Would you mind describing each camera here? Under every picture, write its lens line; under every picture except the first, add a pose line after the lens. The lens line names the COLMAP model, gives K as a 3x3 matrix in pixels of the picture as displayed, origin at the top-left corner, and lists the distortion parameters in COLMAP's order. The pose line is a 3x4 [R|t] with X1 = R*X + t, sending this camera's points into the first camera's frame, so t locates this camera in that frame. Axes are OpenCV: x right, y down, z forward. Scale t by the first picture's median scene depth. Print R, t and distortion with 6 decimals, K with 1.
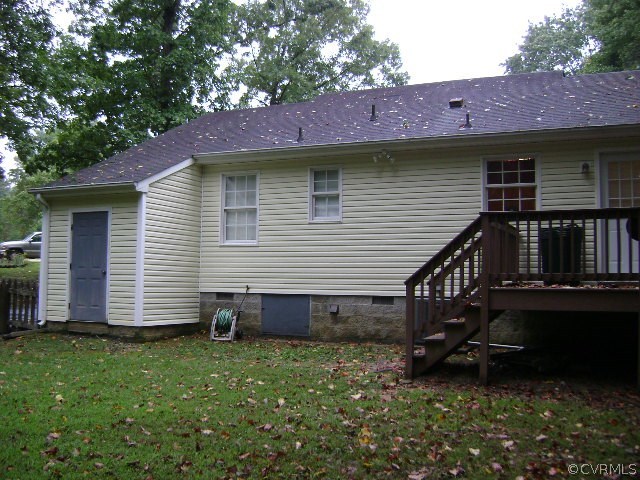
lens RADIAL K [[689.4, 0, 320.0], [0, 689.4, 240.0], [0, 0, 1]] dist [-0.108795, -0.005589]
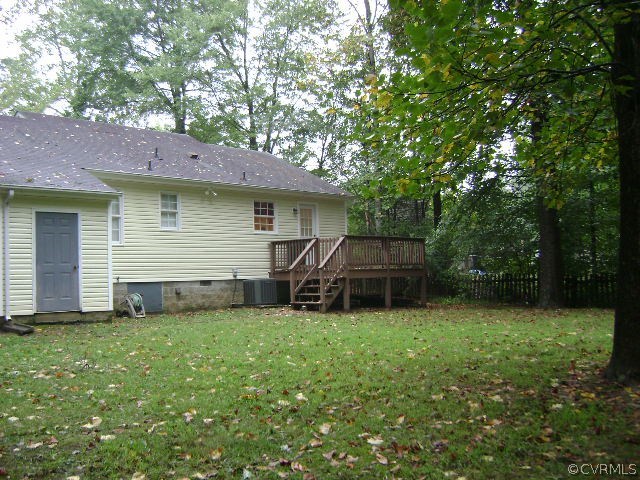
lens RADIAL K [[650.1, 0, 320.0], [0, 650.1, 240.0], [0, 0, 1]] dist [0.002126, 0.003156]
pose [[0.356645, 0.031449, 0.933711, -1.185213], [-0.020436, 0.999457, -0.025857, 0.022673], [-0.934017, -0.009860, 0.357094, 0.230128]]
